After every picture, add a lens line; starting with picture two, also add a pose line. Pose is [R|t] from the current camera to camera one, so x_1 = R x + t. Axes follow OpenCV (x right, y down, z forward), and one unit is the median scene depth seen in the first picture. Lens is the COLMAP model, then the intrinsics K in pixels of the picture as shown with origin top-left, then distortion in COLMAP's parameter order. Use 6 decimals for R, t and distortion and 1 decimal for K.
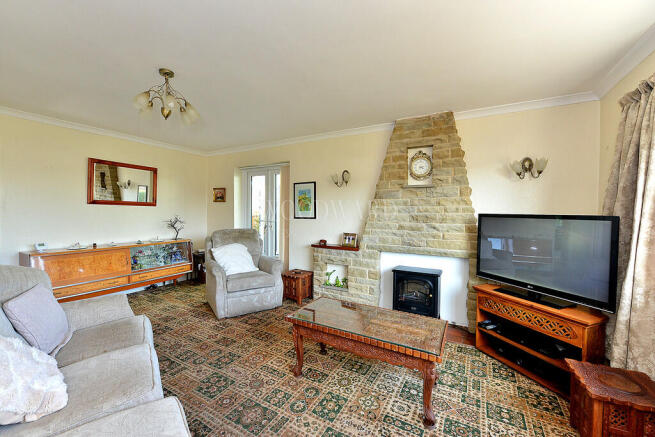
lens RADIAL K [[258.9, 0, 327.4], [0, 258.9, 218.4], [0, 0, 1]] dist [-0.005383, -0.000426]
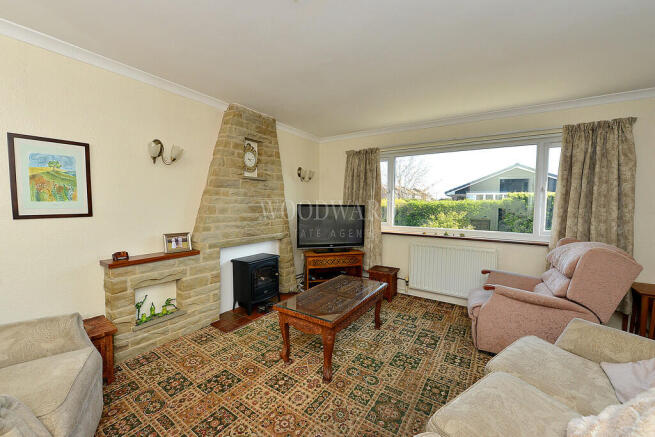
lens RADIAL K [[258.9, 0, 328.2], [0, 258.9, 217.9], [0, 0, 1]] dist [-0.005383, -0.000426]
pose [[0.068739, -0.064523, 0.995546, -0.678396], [0.016792, 0.997840, 0.063513, -0.026044], [-0.997493, 0.012351, 0.069674, 0.625197]]
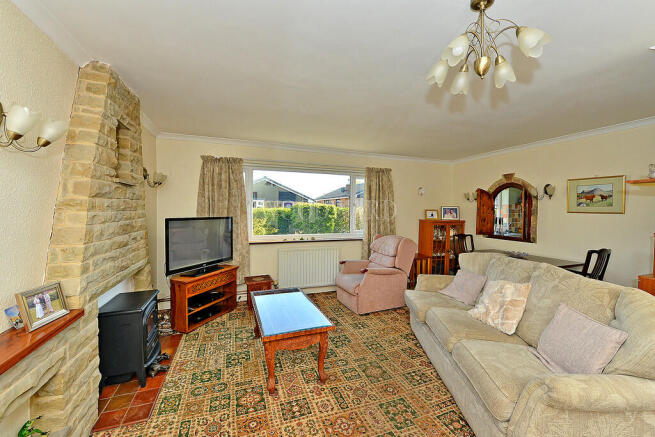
lens RADIAL K [[258.9, 0, 327.8], [0, 258.9, 218.7], [0, 0, 1]] dist [-0.005383, -0.000426]
pose [[-0.762985, -0.037781, 0.645311, -0.517934], [0.001606, 0.998177, 0.060339, -0.067836], [-0.646414, 0.047074, -0.761533, 1.171836]]
